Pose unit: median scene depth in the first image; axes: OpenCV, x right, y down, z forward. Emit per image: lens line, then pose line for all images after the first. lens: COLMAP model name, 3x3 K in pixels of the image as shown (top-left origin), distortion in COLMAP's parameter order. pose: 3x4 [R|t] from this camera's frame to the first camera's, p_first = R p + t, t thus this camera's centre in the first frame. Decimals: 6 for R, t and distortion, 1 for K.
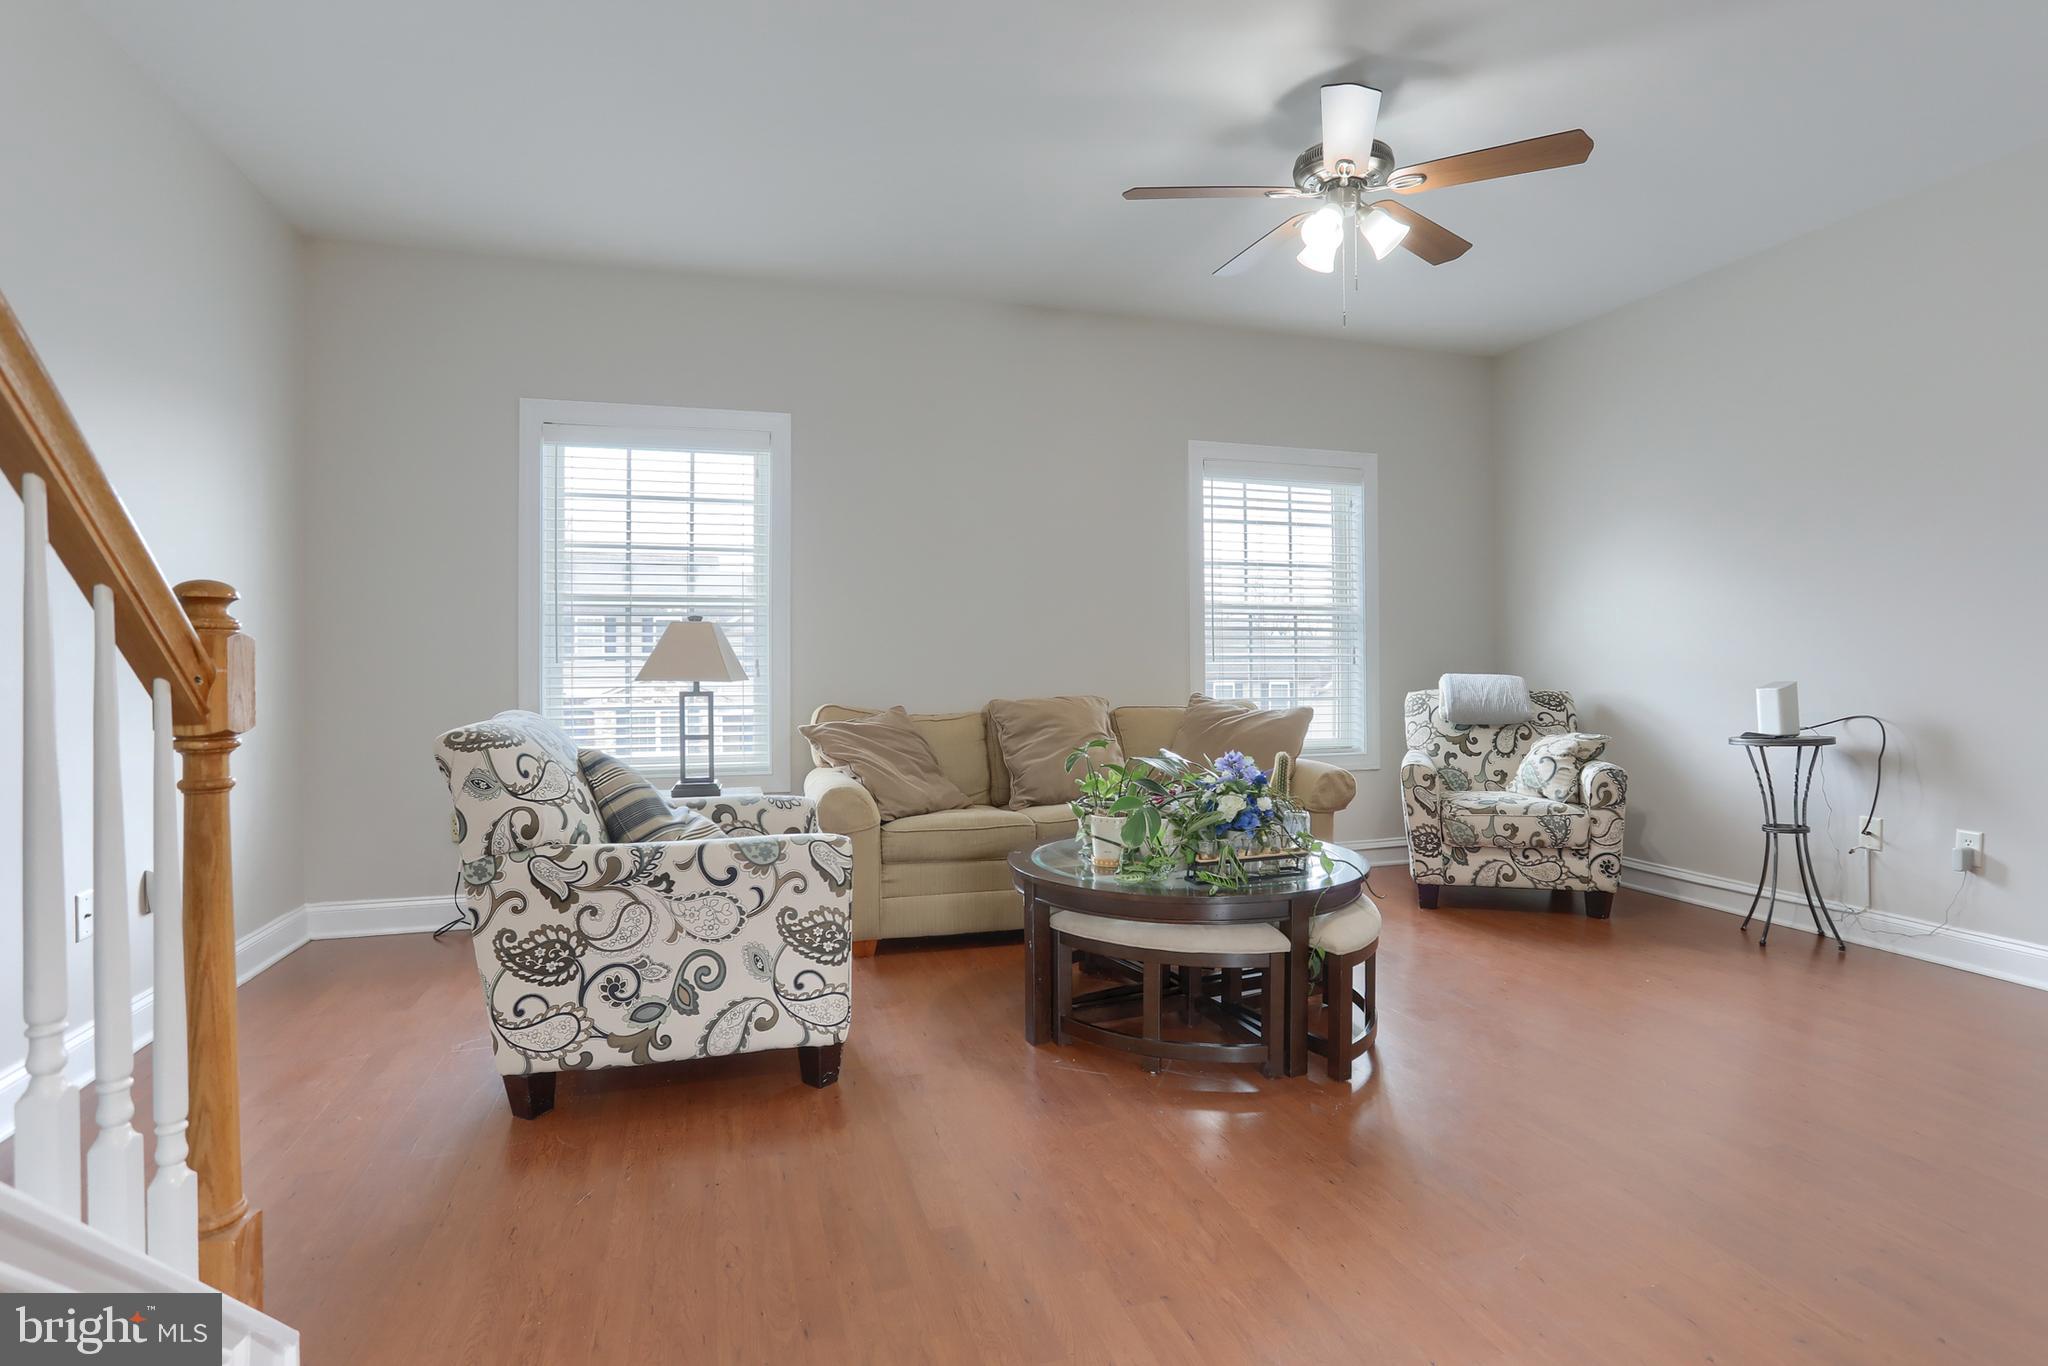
lens RADIAL K [[1025.0, 0, 1022.4], [0, 1025.0, 671.4], [0, 0, 1]] dist [-0.042063, 0.025056]
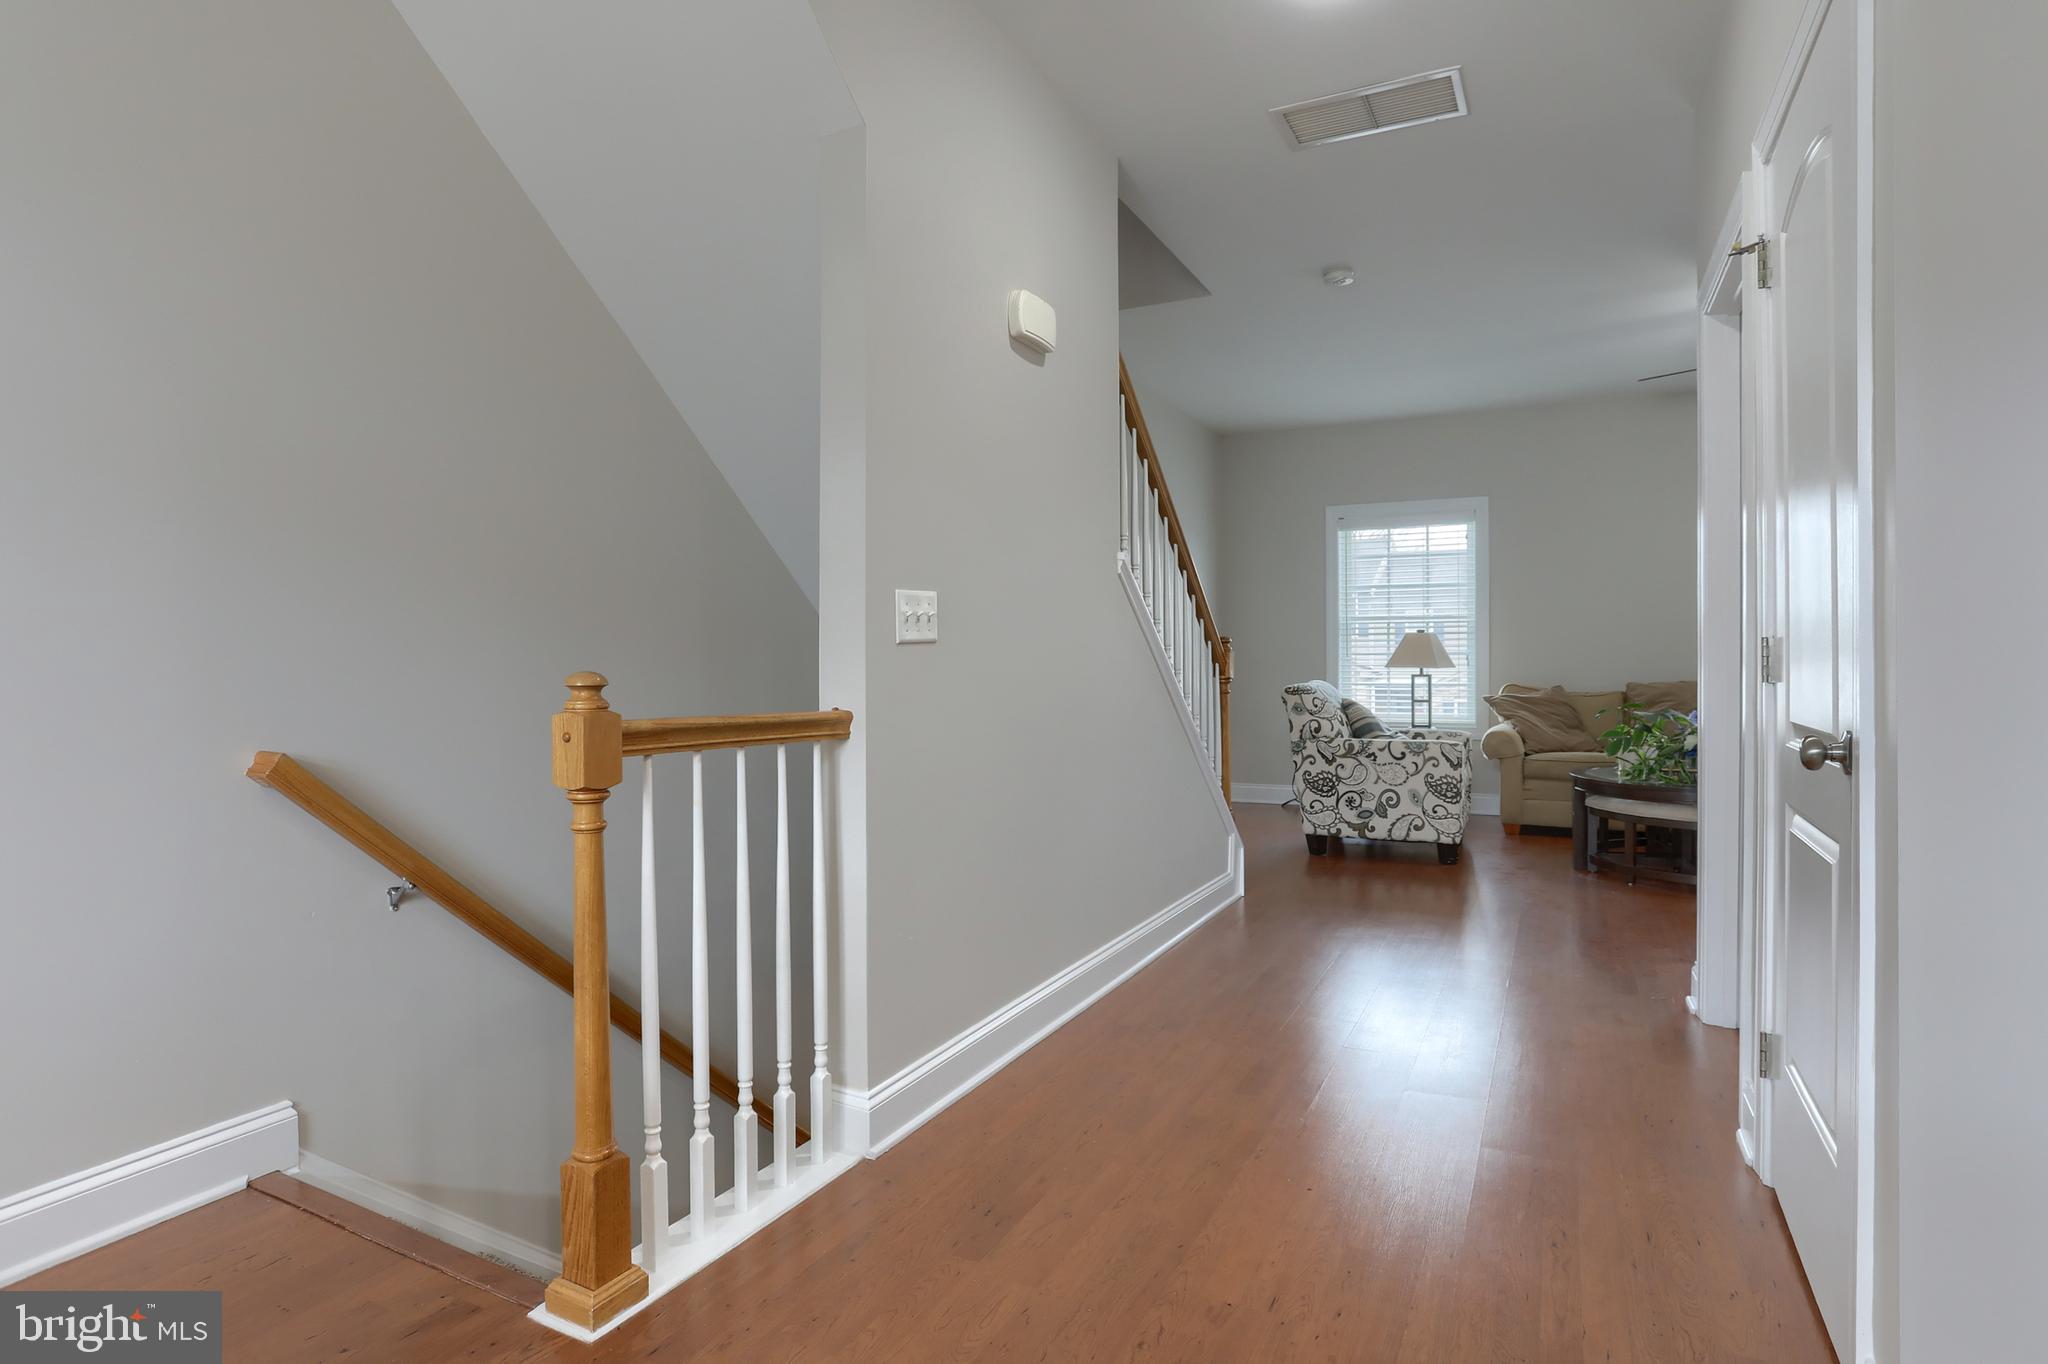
lens RADIAL K [[1075.2, 0, 1038.0], [0, 1075.2, 670.8], [0, 0, 1]] dist [-0.030118, 0.007295]
pose [[0.728952, 0.007652, -0.684522, 0.583776], [-0.002953, 0.999963, 0.008034, 0.002560], [0.684559, -0.003835, 0.728948, -0.983323]]
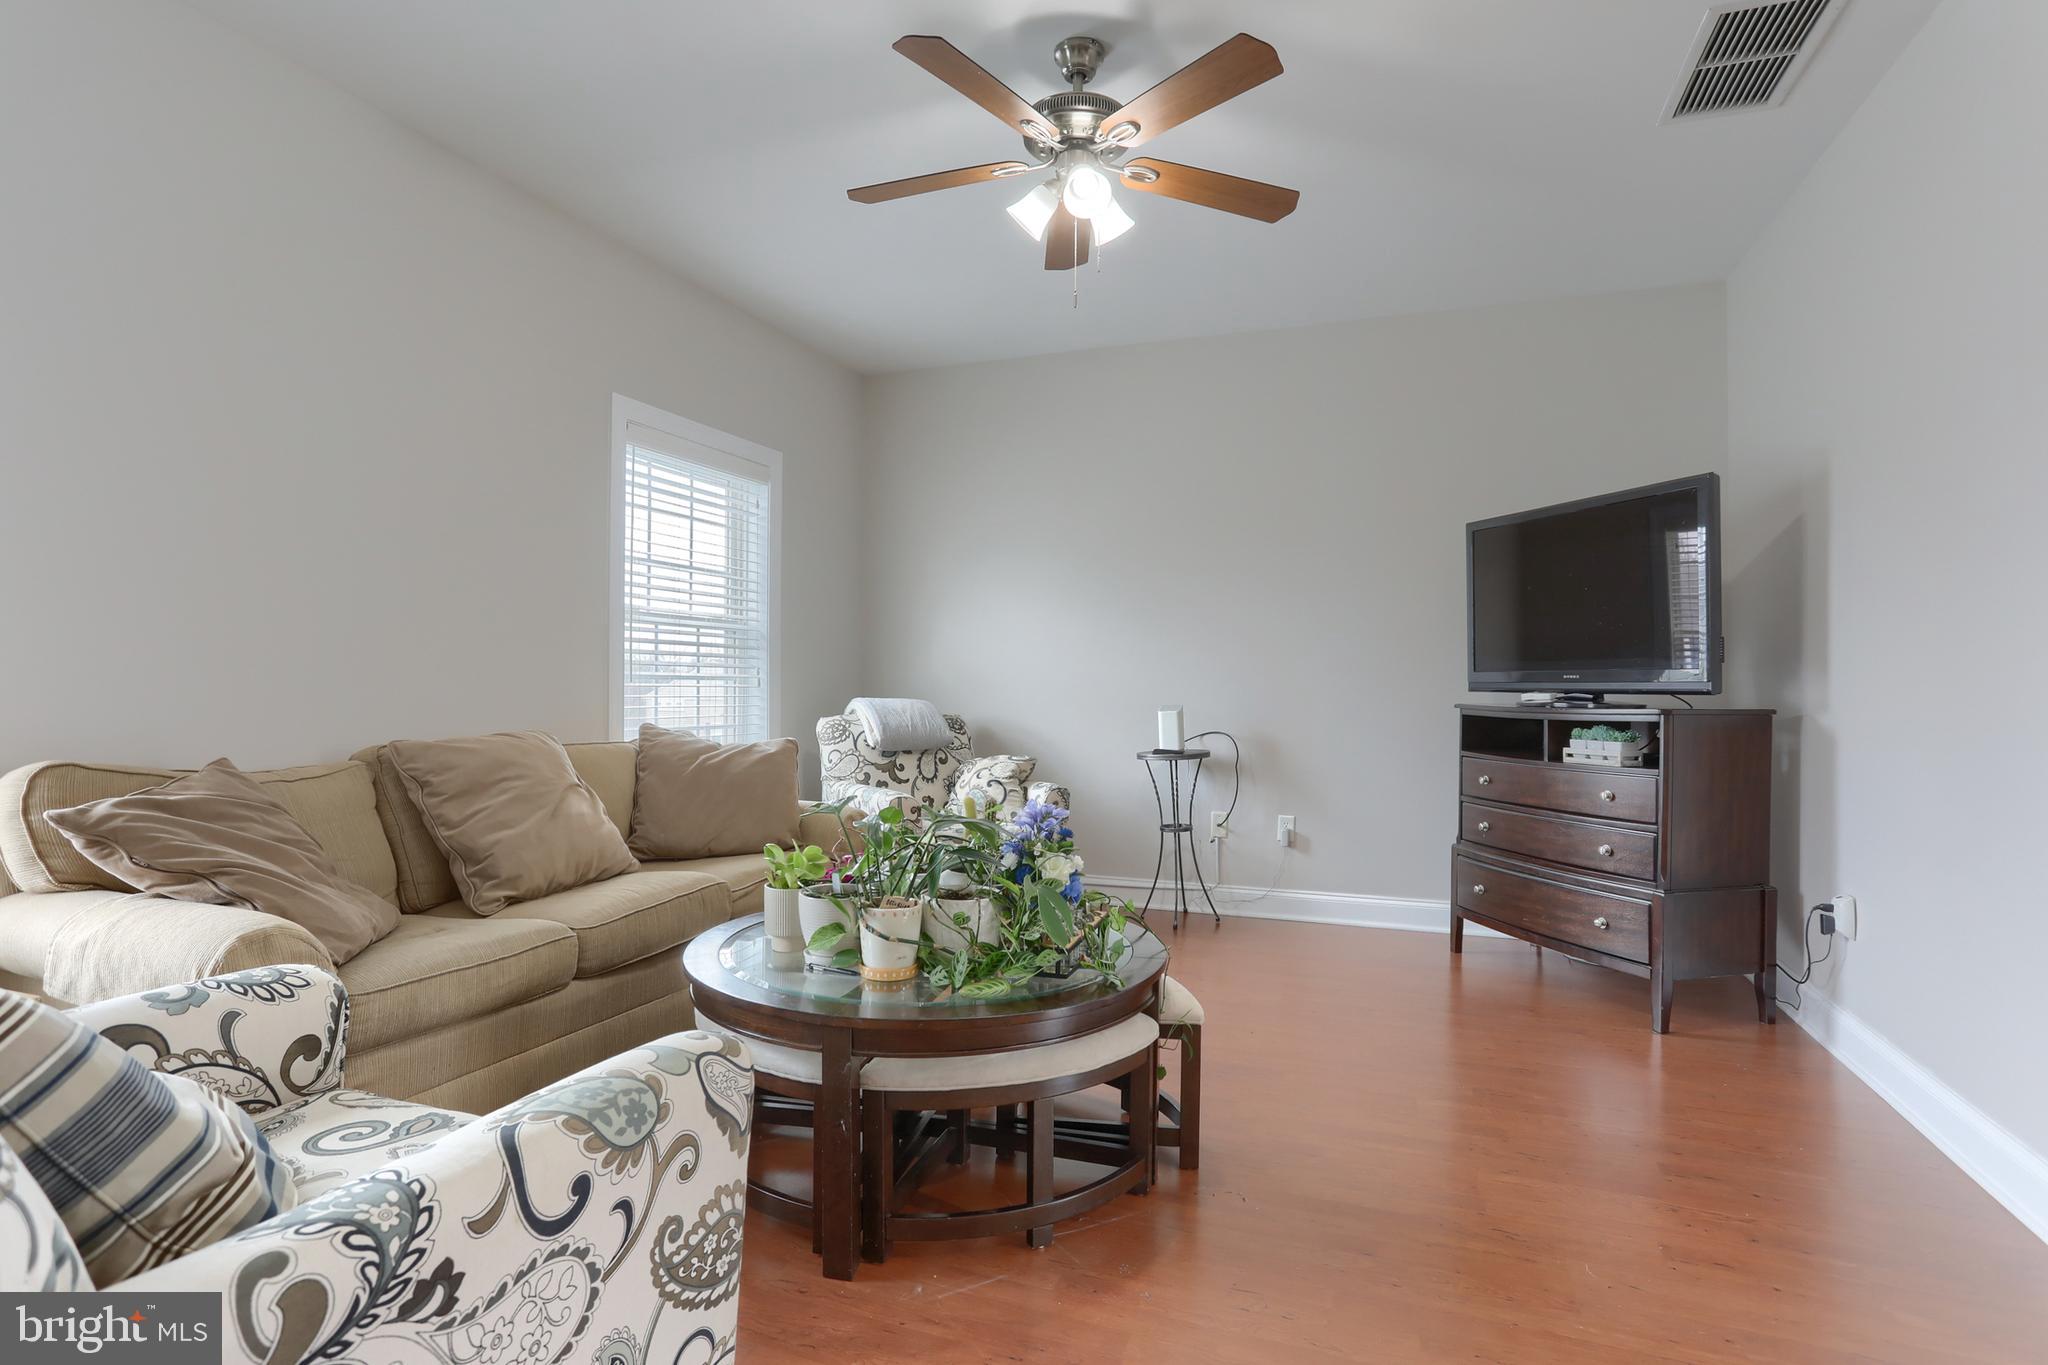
lens RADIAL K [[1025.0, 0, 1031.1], [0, 1025.0, 687.8], [0, 0, 1]] dist [-0.042063, 0.025056]
pose [[0.614988, 0.009348, 0.788481, -0.409859], [-0.006769, 0.999955, -0.006575, -0.003234], [-0.788507, -0.001294, 0.615024, 0.499710]]
